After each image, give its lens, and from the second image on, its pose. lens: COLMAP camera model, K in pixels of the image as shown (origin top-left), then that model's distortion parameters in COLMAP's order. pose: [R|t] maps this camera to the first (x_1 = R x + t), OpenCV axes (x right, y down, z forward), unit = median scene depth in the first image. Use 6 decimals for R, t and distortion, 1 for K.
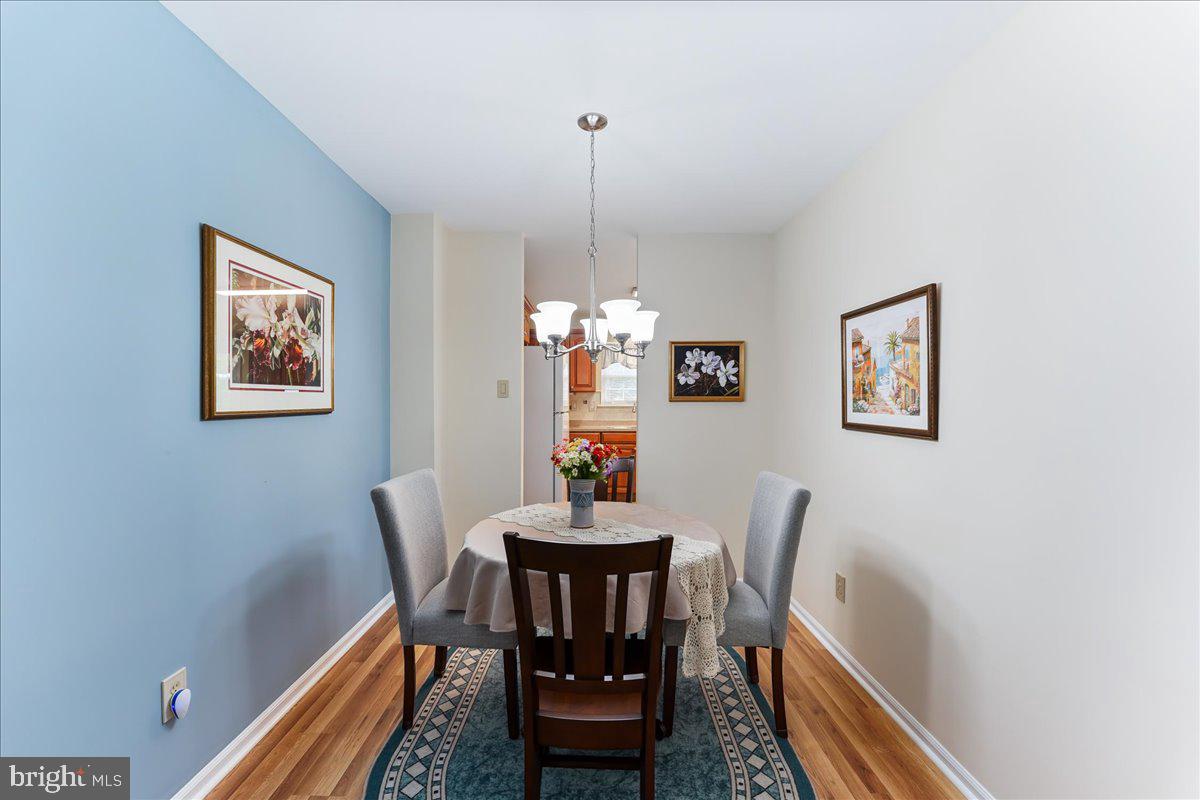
lens RADIAL K [[503.1, 0, 591.7], [0, 503.1, 396.2], [0, 0, 1]] dist [-0.015191, -0.000161]
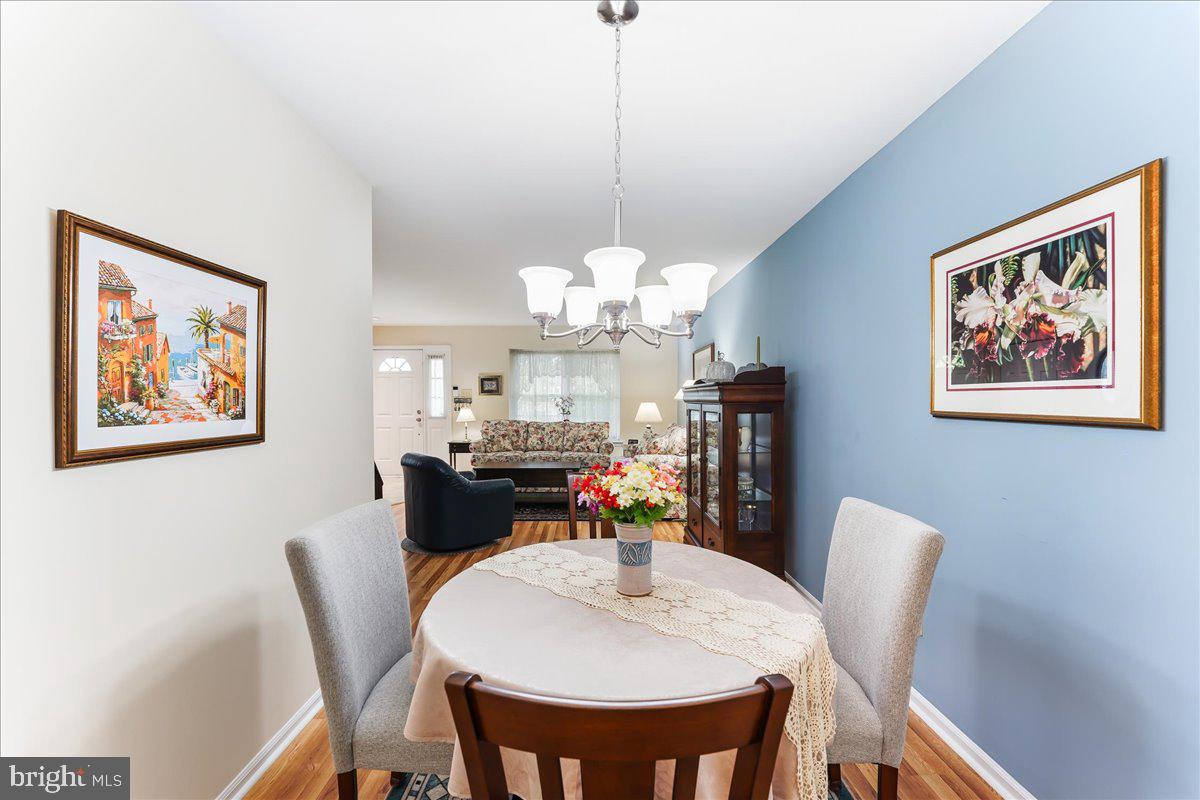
lens RADIAL K [[503.1, 0, 591.7], [0, 503.1, 396.2], [0, 0, 1]] dist [-0.015191, -0.000161]
pose [[-0.999967, 0.000322, -0.008143, 0.047462], [0.000413, 0.999937, -0.011206, 0.008384], [0.008139, -0.011209, -0.999904, 1.807736]]
